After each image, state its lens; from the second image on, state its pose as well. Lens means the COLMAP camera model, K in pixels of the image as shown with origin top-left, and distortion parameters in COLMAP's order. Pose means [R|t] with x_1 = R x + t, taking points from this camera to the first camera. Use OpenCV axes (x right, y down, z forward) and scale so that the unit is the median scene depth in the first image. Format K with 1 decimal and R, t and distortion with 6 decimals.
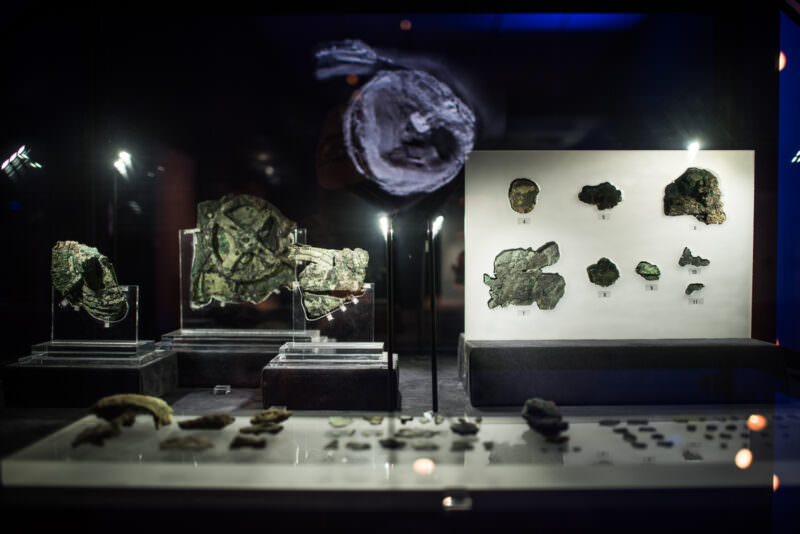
lens RADIAL K [[614.0, 0, 403.9], [0, 614.0, 269.4], [0, 0, 1]] dist [0.008807, 0.000084]
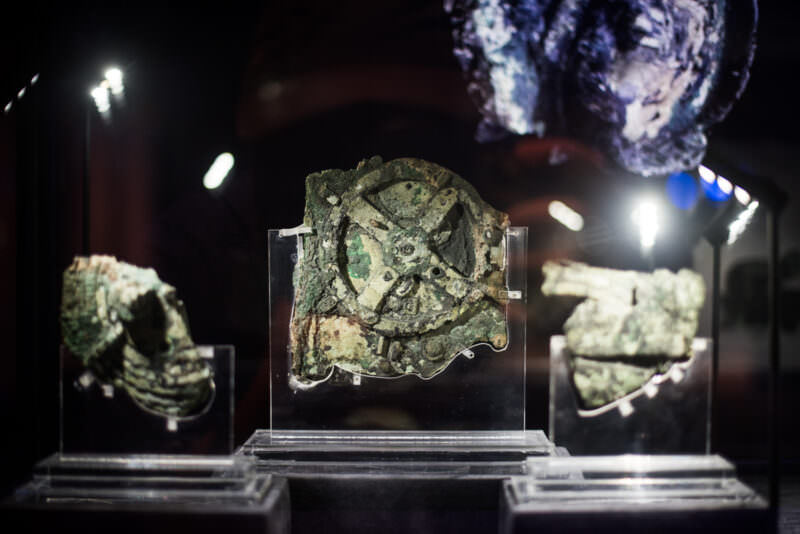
lens RADIAL K [[1344.5, 0, 394.4], [0, 1344.5, 266.7], [0, 0, 1]] dist [-0.142081, 0.000000]
pose [[0.999743, -0.002203, 0.022559, -0.318251], [0.002443, 0.999941, -0.010611, -0.025098], [-0.022534, 0.010664, 0.999689, -0.084626]]
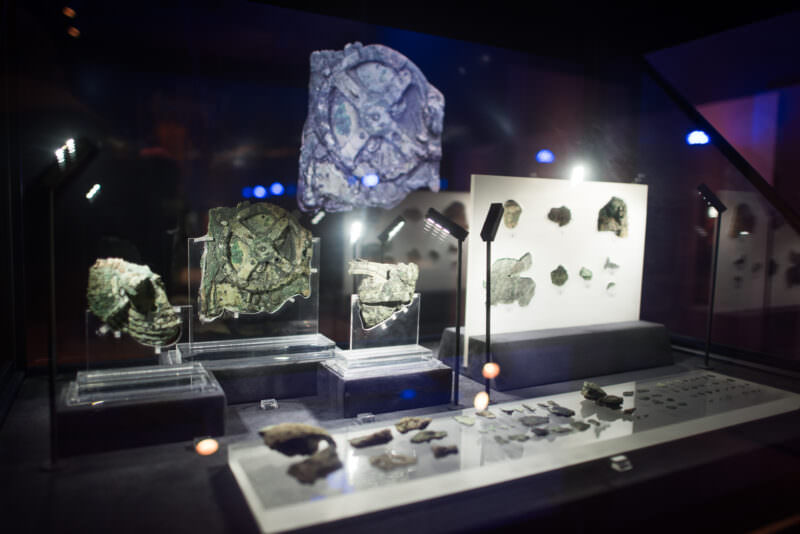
lens RADIAL K [[614.0, 0, 391.4], [0, 614.0, 266.1], [0, 0, 1]] dist [0.008807, 0.000084]
pose [[0.877957, -0.020838, 0.478285, -0.594836], [-0.009693, 0.998074, 0.061277, -0.090166], [-0.478641, -0.058435, 0.876064, 0.049736]]
